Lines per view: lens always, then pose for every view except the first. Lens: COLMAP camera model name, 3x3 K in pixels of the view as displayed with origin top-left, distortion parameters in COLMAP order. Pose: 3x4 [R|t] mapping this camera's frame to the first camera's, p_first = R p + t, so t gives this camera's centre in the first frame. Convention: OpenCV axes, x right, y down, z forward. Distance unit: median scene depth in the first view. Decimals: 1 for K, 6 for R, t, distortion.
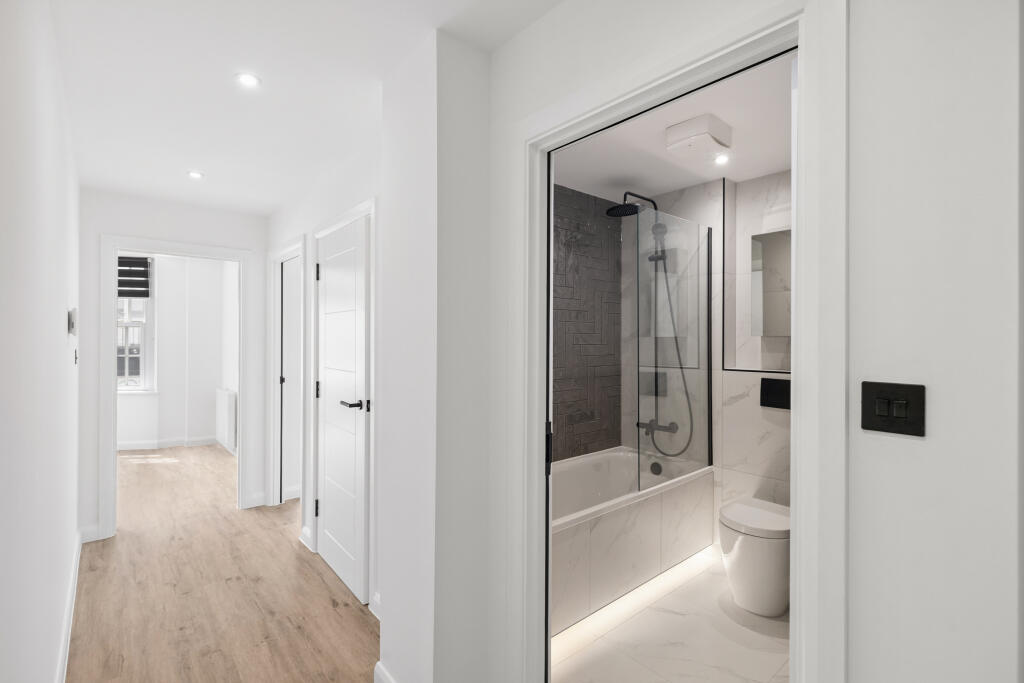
lens RADIAL K [[478.1, 0, 512.0], [0, 478.1, 341.5], [0, 0, 1]] dist [0.000587, -0.000862]
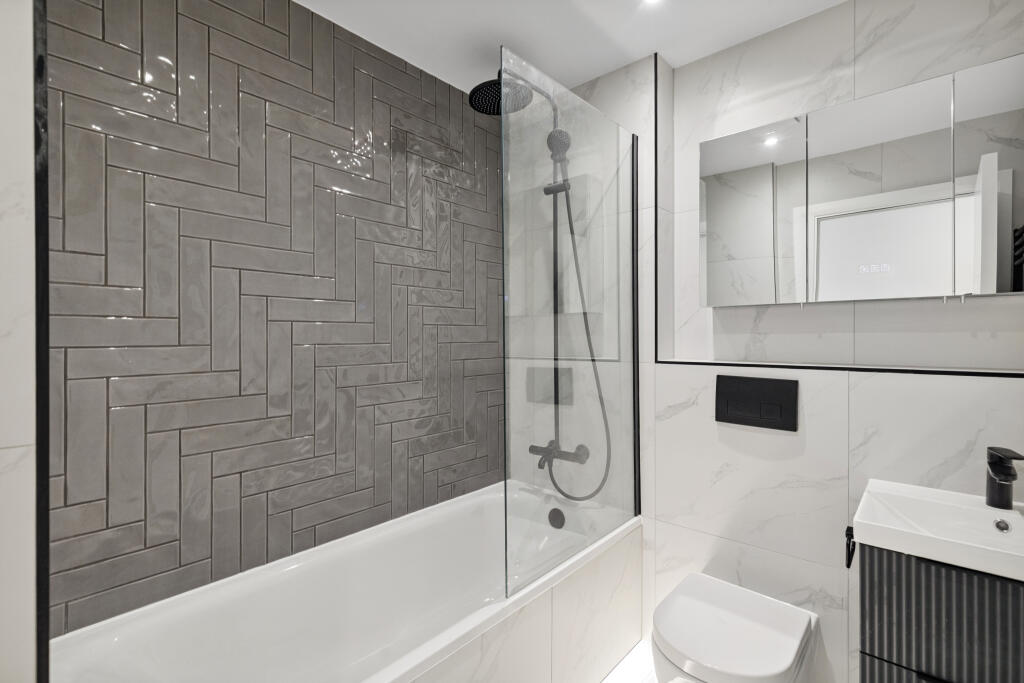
lens RADIAL K [[467.0, 0, 515.2], [0, 467.0, 337.9], [0, 0, 1]] dist [-0.000070, -0.000255]
pose [[0.990666, -0.003915, 0.136259, 0.165453], [0.004321, 0.999987, -0.002681, 0.026201], [-0.136246, 0.003244, 0.990670, 0.395009]]
